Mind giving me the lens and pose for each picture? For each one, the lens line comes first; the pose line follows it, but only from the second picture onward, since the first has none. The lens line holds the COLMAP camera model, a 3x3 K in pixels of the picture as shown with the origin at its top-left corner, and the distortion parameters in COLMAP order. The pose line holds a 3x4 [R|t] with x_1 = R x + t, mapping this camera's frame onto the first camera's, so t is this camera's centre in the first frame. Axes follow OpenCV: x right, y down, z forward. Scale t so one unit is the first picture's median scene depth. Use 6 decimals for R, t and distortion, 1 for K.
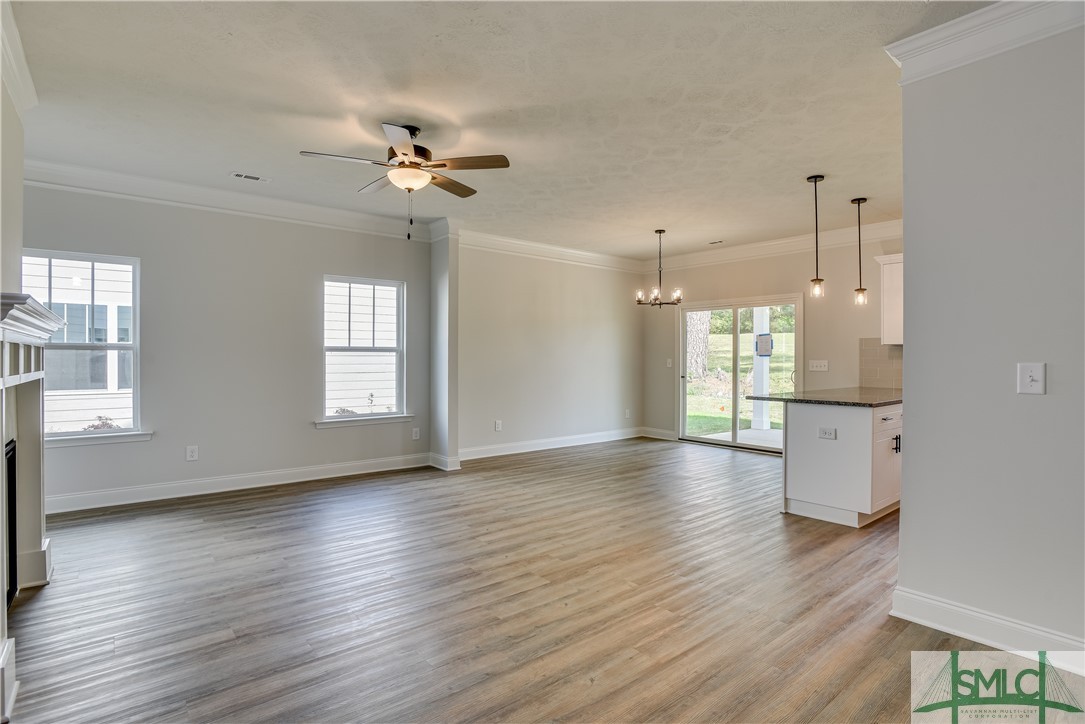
lens RADIAL K [[527.1, 0, 542.7], [0, 527.1, 358.8], [0, 0, 1]] dist [-0.064785, 0.026504]
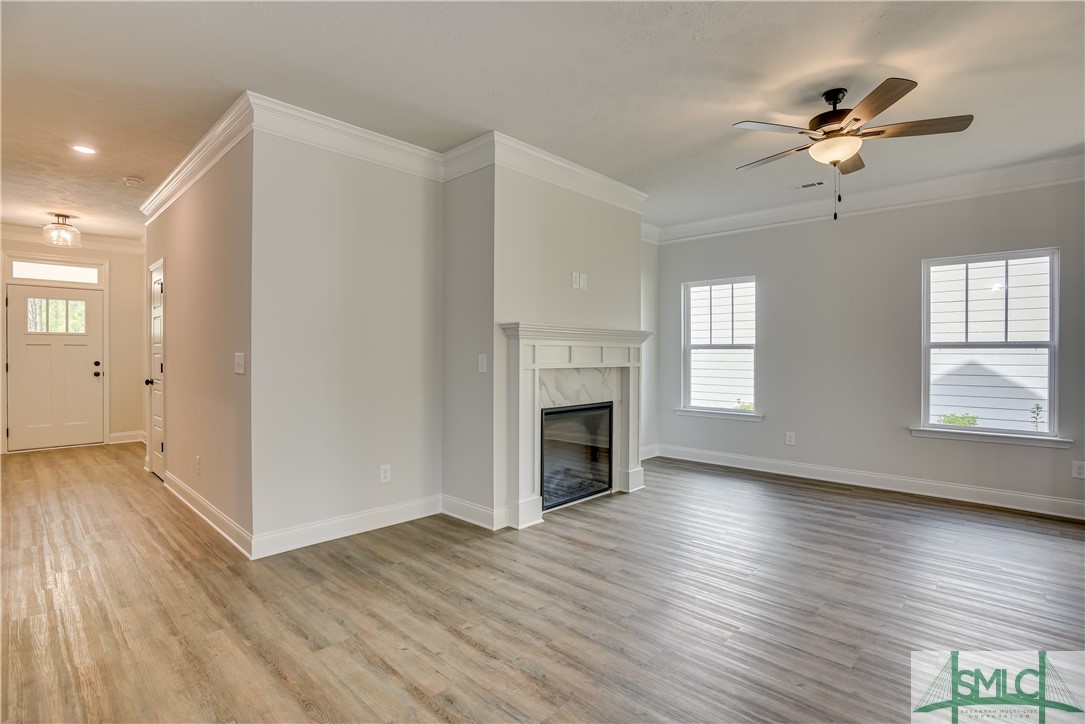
lens RADIAL K [[533.9, 0, 543.8], [0, 533.9, 359.2], [0, 0, 1]] dist [-0.070725, 0.028503]
pose [[0.126635, 0.007810, -0.991919, 0.541572], [-0.005125, 0.999961, 0.007219, 0.001130], [0.991936, 0.004170, 0.126670, 0.400314]]
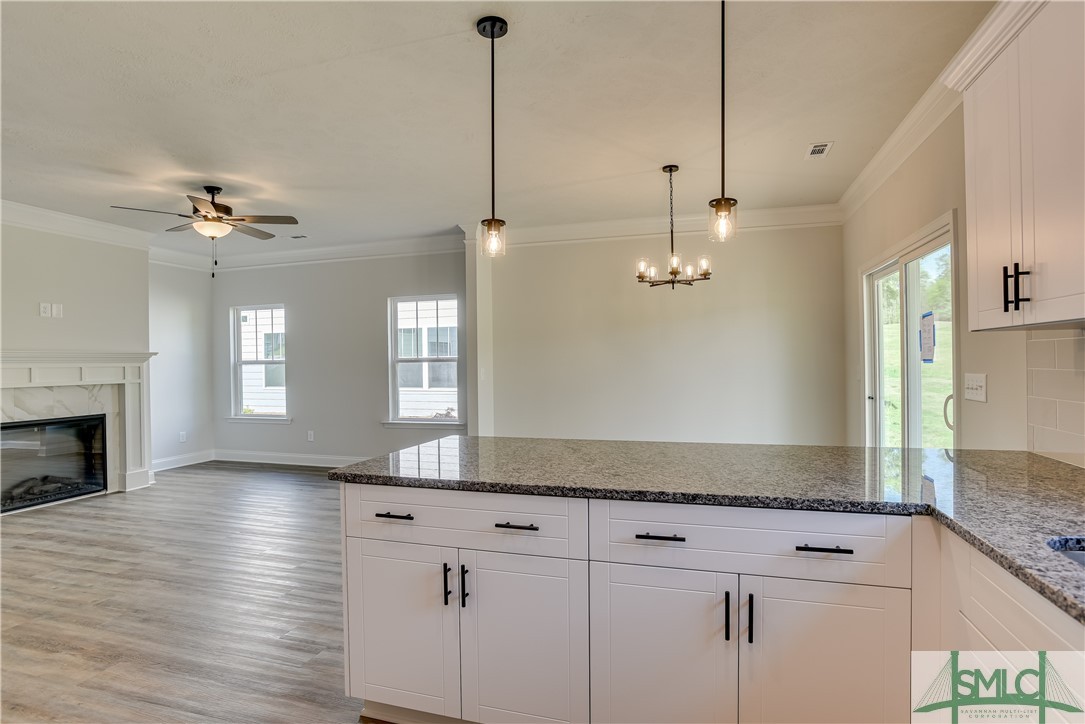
lens RADIAL K [[546.9, 0, 542.5], [0, 546.9, 362.0], [0, 0, 1]] dist [-0.055574, 0.031966]
pose [[0.563426, -0.006972, -0.826137, 1.237166], [0.012647, 0.999920, 0.000186, -0.018382], [0.826070, -0.010553, 0.563469, 0.919833]]
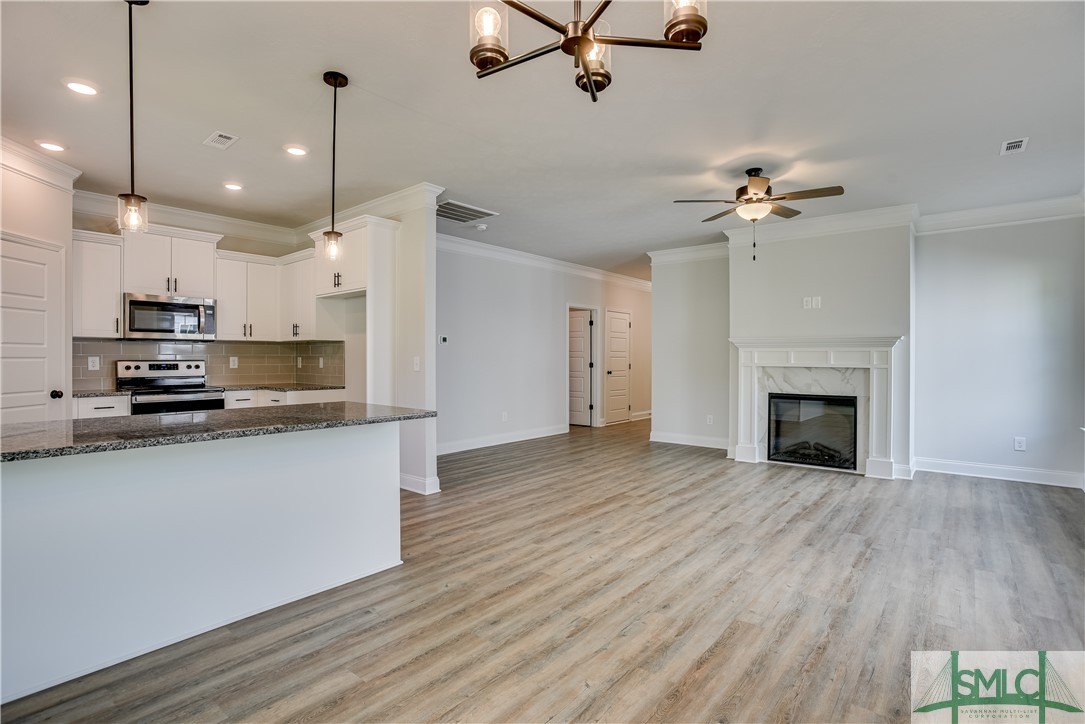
lens RADIAL K [[533.9, 0, 543.8], [0, 533.9, 359.2], [0, 0, 1]] dist [-0.070725, 0.028503]
pose [[-0.981915, -0.003749, -0.189286, 0.472445], [-0.004835, 0.999974, 0.005278, -0.000162], [0.189261, 0.006098, -0.981908, 2.118280]]
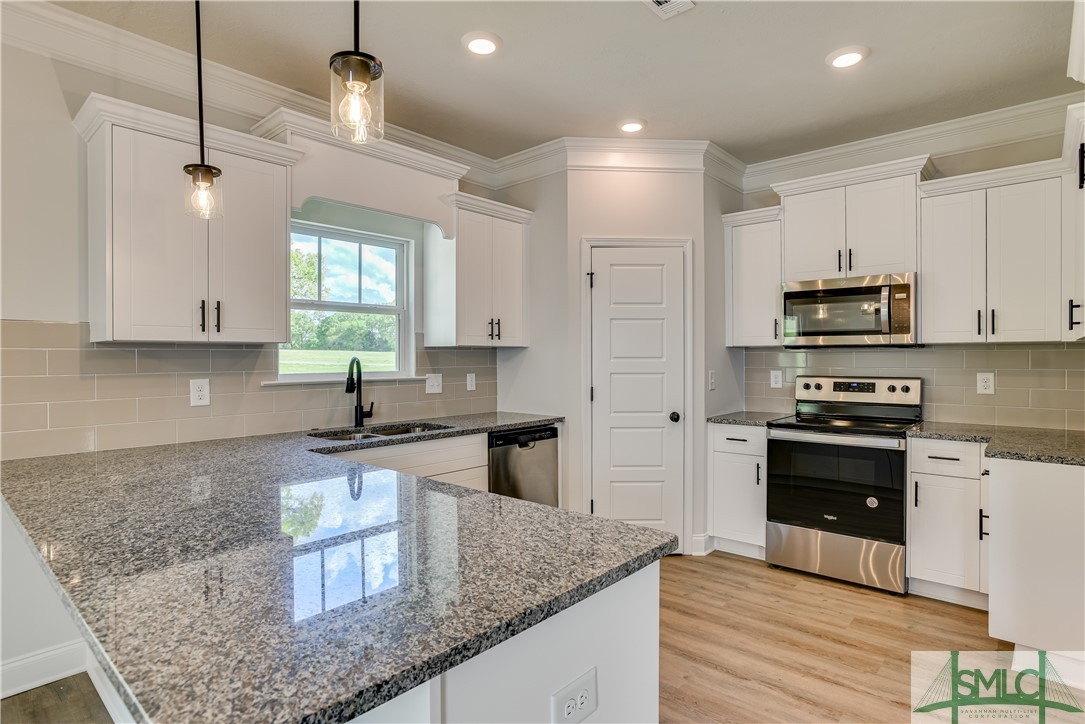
lens RADIAL K [[577.0, 0, 547.9], [0, 577.0, 359.3], [0, 0, 1]] dist [-0.019651, -0.000044]
pose [[-0.167213, -0.003253, 0.985915, 0.296477], [0.003753, 0.999985, 0.003936, -0.023739], [-0.985914, 0.004358, -0.167199, 1.195935]]
